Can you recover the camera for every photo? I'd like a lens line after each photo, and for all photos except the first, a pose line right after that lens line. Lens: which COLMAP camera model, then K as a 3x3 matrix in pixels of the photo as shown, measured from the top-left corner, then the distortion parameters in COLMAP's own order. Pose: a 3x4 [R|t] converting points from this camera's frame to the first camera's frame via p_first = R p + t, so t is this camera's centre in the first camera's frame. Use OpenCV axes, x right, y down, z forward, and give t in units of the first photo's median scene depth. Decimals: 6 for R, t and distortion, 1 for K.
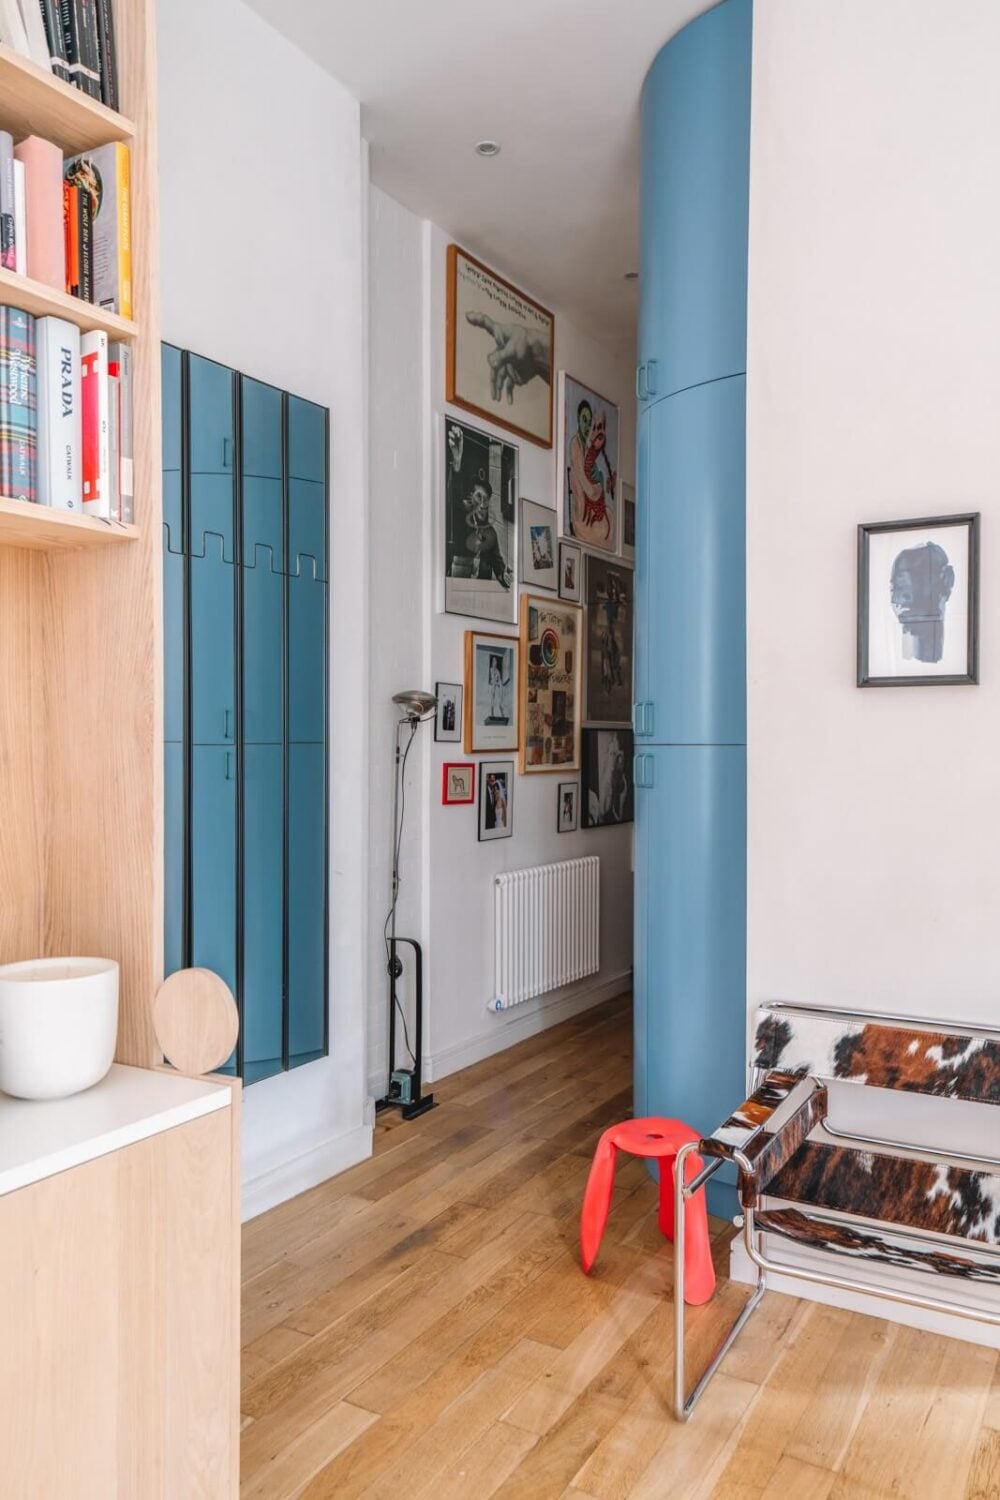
lens RADIAL K [[1078.8, 0, 520.1], [0, 1078.8, 753.3], [0, 0, 1]] dist [0.031502, 0.000638]
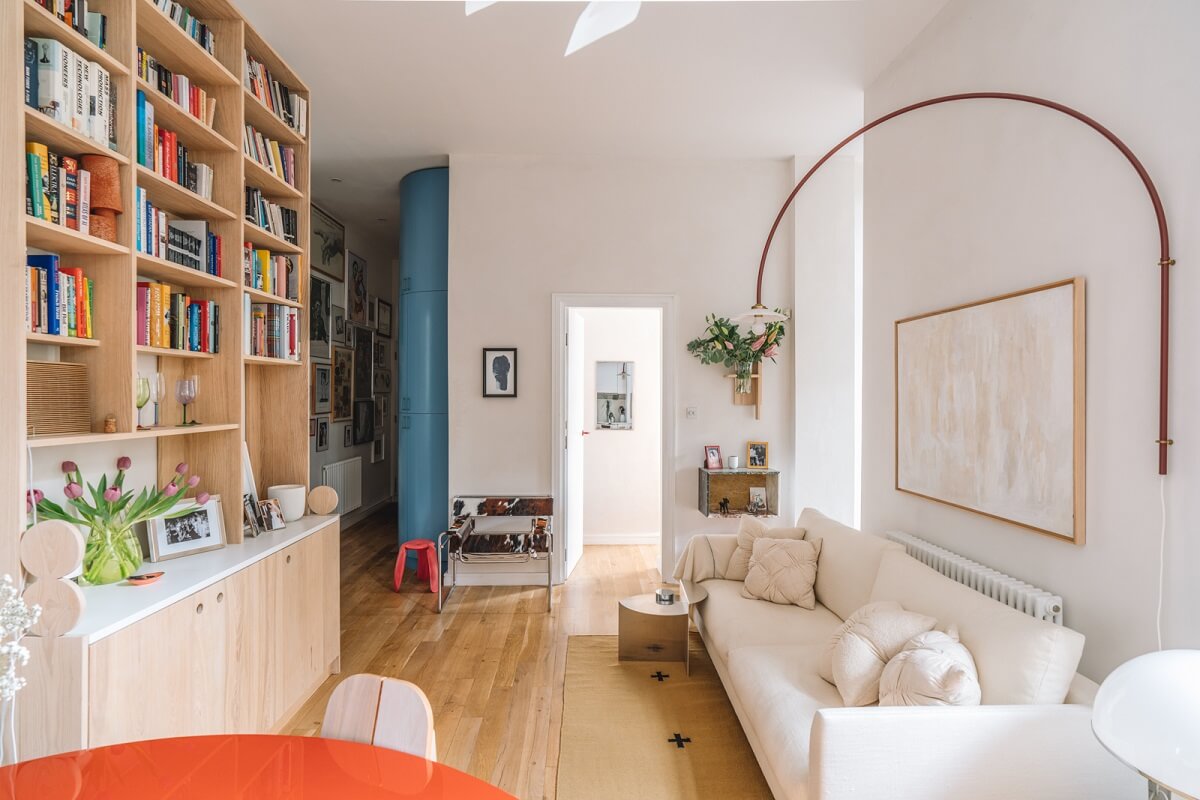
lens RADIAL K [[585.2, 0, 575.3], [0, 585.2, 402.4], [0, 0, 1]] dist [-0.001499, 0.000000]
pose [[0.865807, -0.004786, 0.500356, -0.352627], [0.003749, 0.999988, 0.003077, -0.051906], [-0.500365, -0.000789, 0.865814, -0.713494]]
